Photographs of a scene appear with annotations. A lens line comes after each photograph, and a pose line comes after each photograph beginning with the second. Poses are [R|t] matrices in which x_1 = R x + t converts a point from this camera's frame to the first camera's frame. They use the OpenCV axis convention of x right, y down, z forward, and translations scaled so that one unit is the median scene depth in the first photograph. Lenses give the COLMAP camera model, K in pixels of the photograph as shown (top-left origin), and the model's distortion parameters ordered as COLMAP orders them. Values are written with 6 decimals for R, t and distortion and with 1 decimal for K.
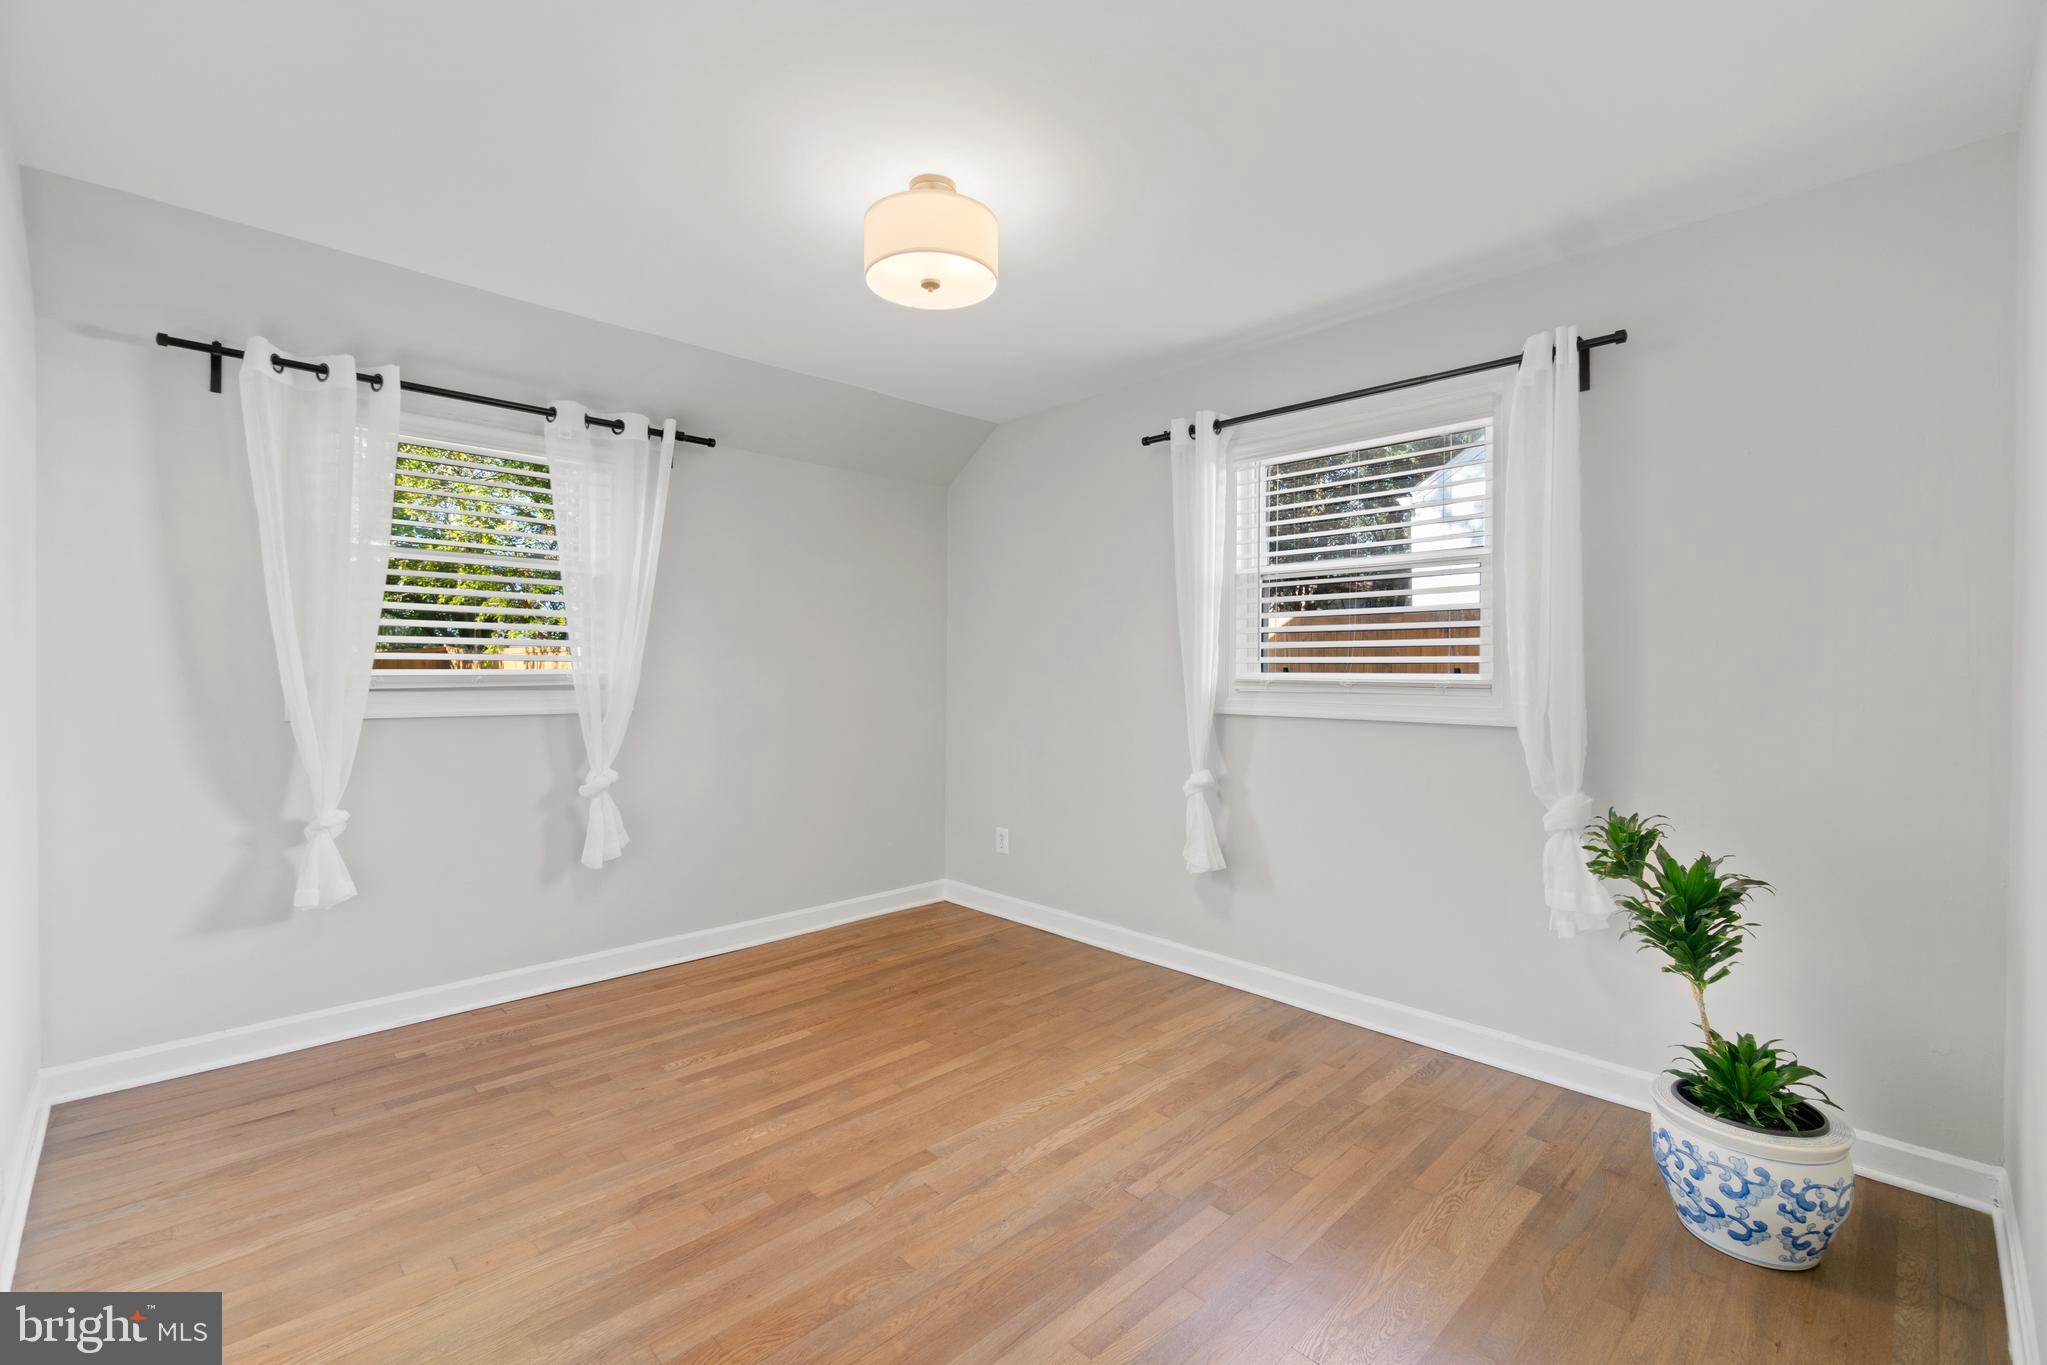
lens RADIAL K [[886.0, 0, 1023.8], [0, 886.0, 674.4], [0, 0, 1]] dist [-0.012128, 0.004311]
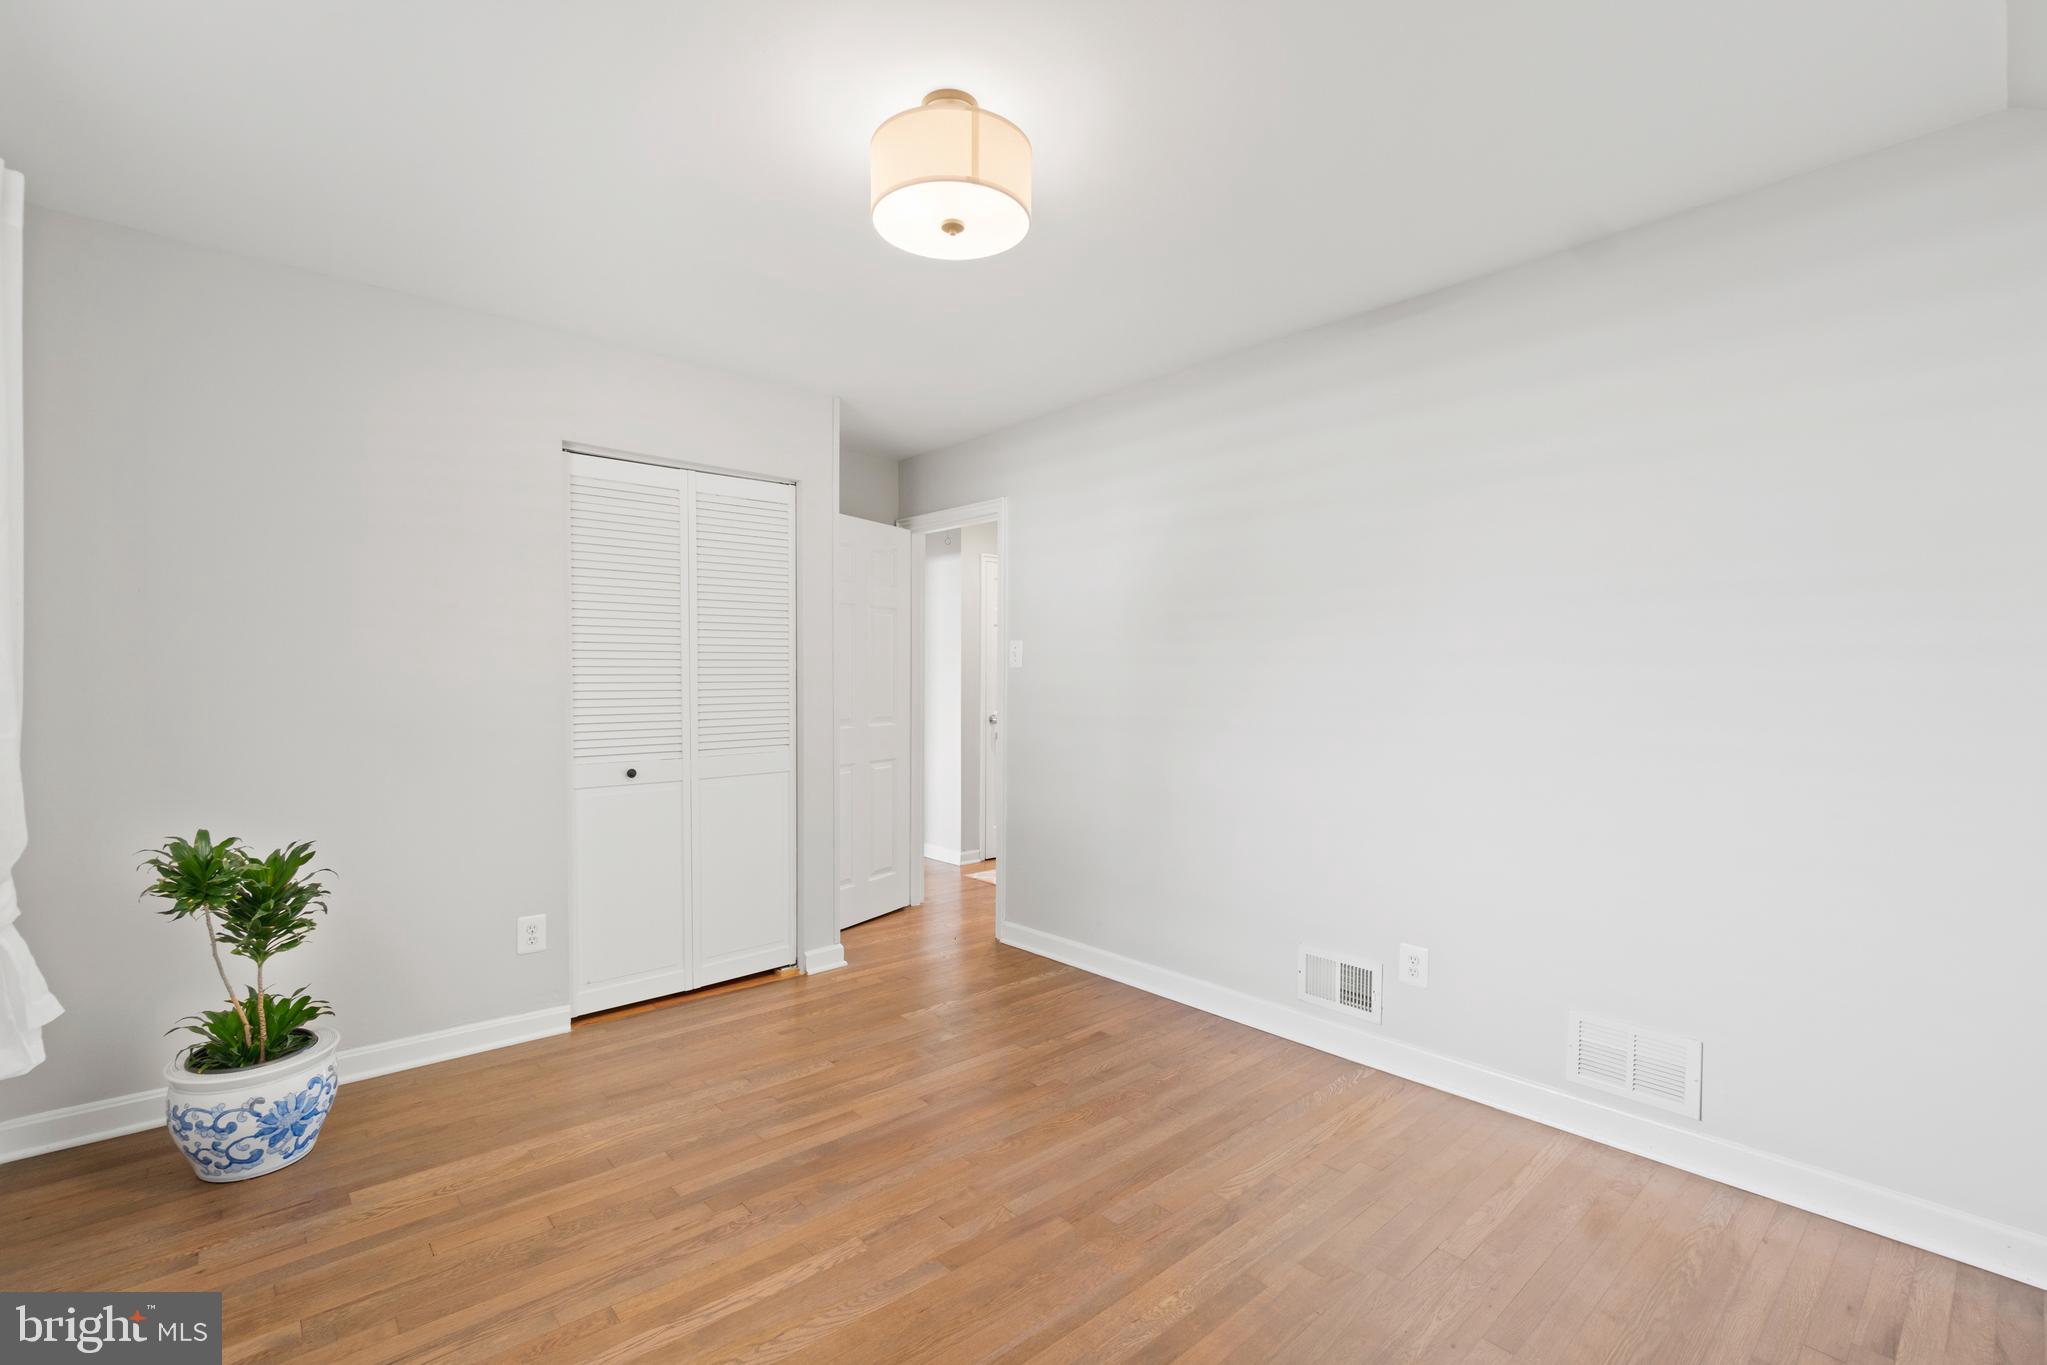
lens RADIAL K [[886.0, 0, 1021.2], [0, 886.0, 679.9], [0, 0, 1]] dist [-0.012128, 0.004311]
pose [[-0.998834, -0.014504, 0.046044, -0.222337], [-0.014130, 0.999865, 0.008443, -0.021235], [-0.046161, 0.007783, -0.998904, 1.958042]]
